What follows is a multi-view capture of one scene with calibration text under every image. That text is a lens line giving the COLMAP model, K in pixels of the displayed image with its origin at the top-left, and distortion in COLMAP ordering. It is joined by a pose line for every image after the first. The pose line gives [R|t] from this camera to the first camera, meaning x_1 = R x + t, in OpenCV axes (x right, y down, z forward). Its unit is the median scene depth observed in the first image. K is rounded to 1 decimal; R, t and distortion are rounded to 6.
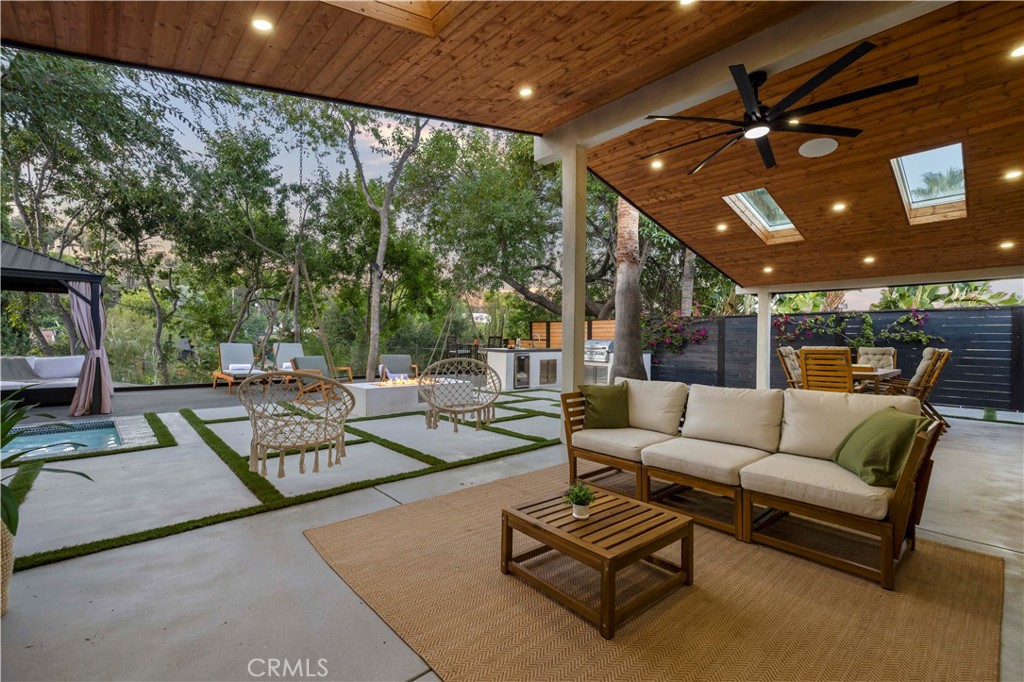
lens RADIAL K [[432.6, 0, 508.2], [0, 432.6, 340.6], [0, 0, 1]] dist [0.001260, 0.000259]
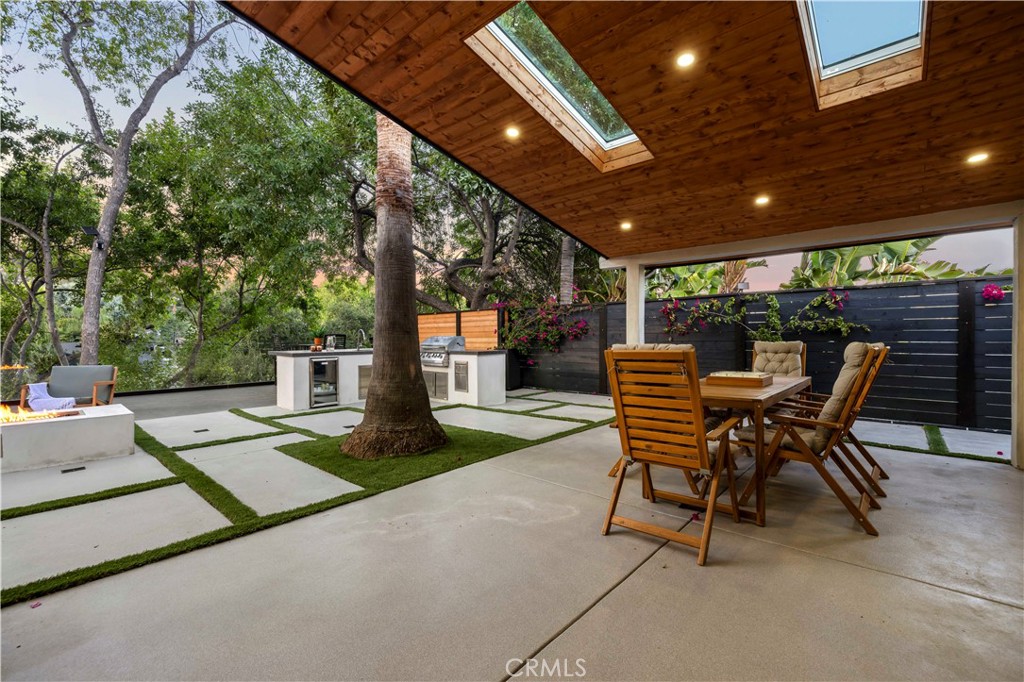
lens RADIAL K [[429.3, 0, 509.0], [0, 429.3, 340.5], [0, 0, 1]] dist [0.000502, 0.000604]
pose [[0.994274, -0.018006, 0.105332, 0.322643], [0.017332, 0.999823, 0.007308, 0.001949], [-0.105445, -0.005440, 0.994410, 0.339863]]
